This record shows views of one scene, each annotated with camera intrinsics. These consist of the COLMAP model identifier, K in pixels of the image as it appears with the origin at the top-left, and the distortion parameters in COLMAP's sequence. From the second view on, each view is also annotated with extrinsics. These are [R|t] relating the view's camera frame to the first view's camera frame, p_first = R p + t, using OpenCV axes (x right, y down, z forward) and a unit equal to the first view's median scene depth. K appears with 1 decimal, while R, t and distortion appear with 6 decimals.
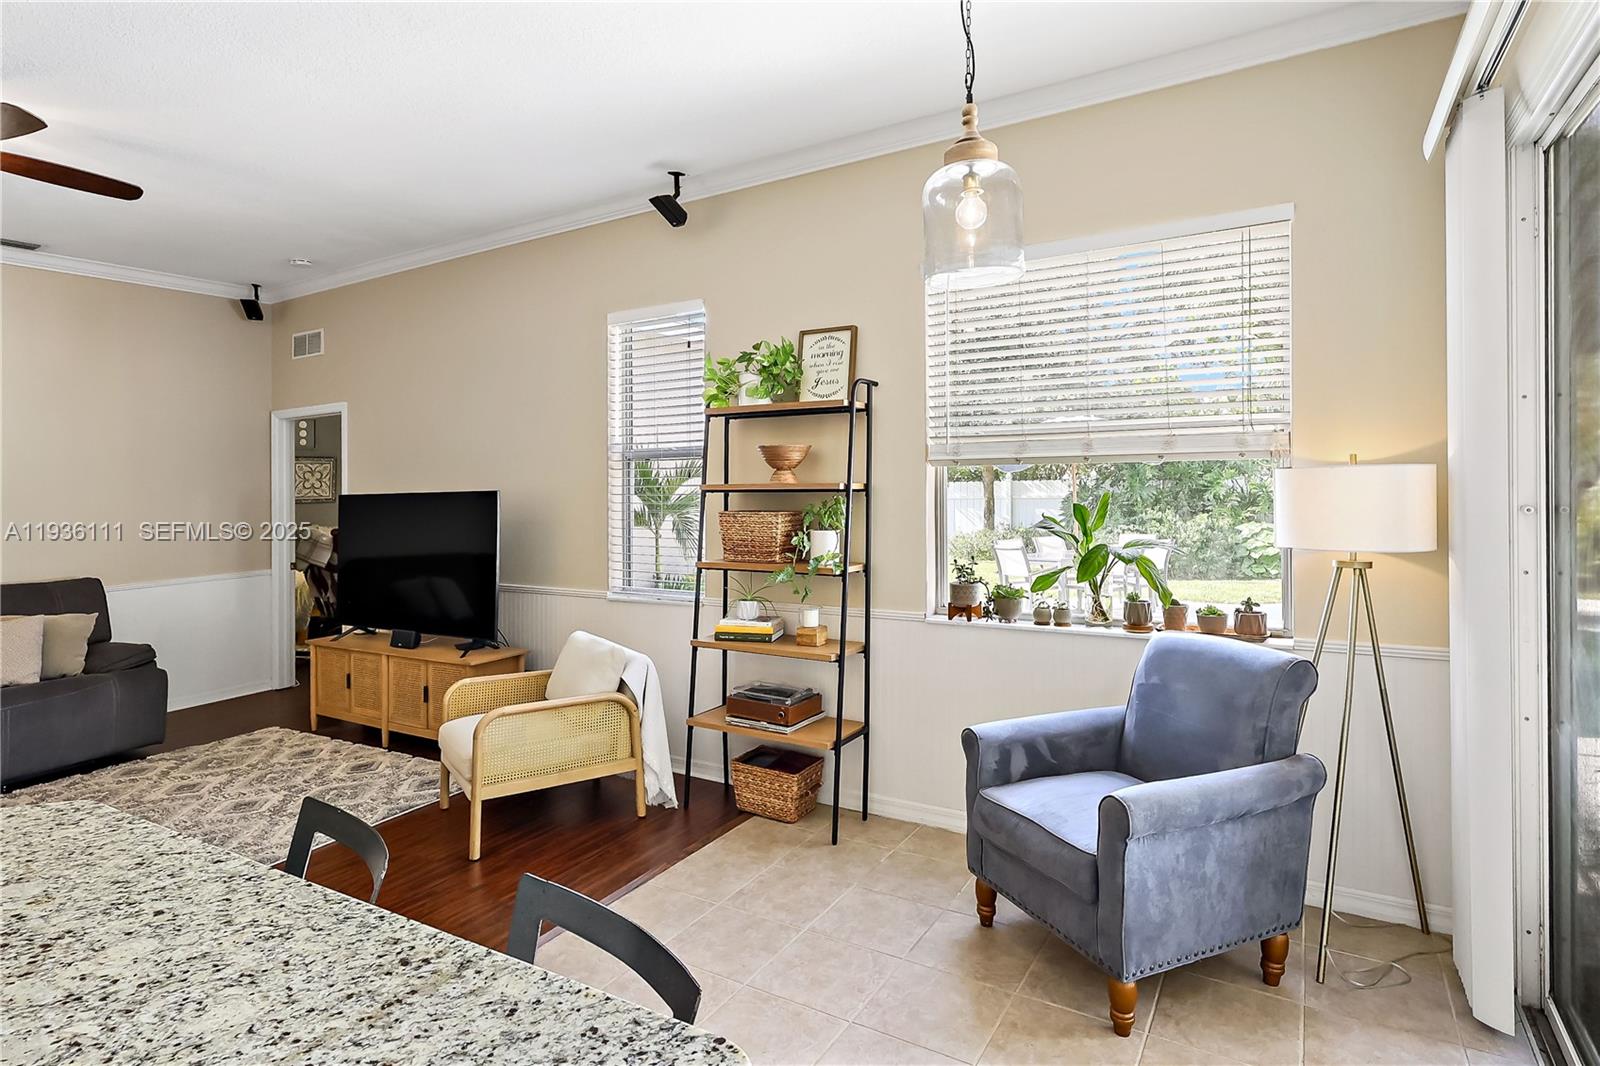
lens RADIAL K [[885.5, 0, 885.7], [0, 885.5, 471.7], [0, 0, 1]] dist [-0.016538, 0.000384]
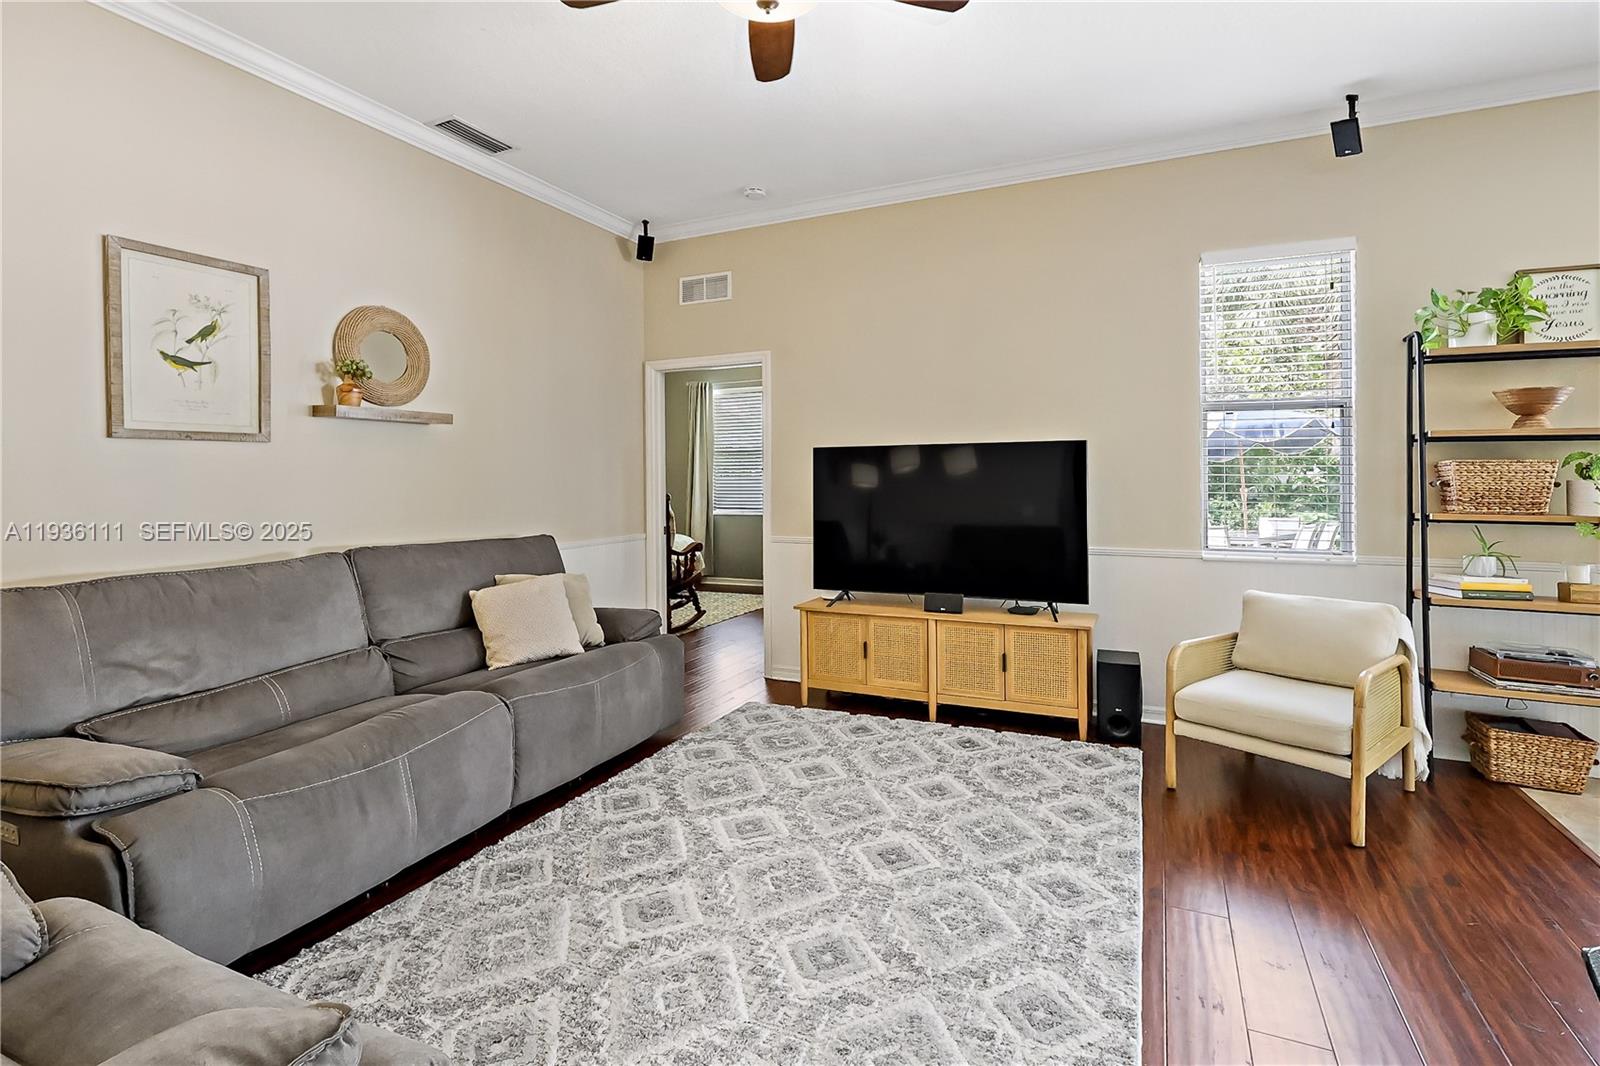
lens RADIAL K [[815.3, 0, 913.2], [0, 815.3, 478.3], [0, 0, 1]] dist [-0.002200, -0.000473]
pose [[0.995352, 0.017998, 0.094603, -0.804378], [-0.018888, 0.999785, 0.008520, 0.065552], [-0.094429, -0.010267, 0.995479, 0.198854]]
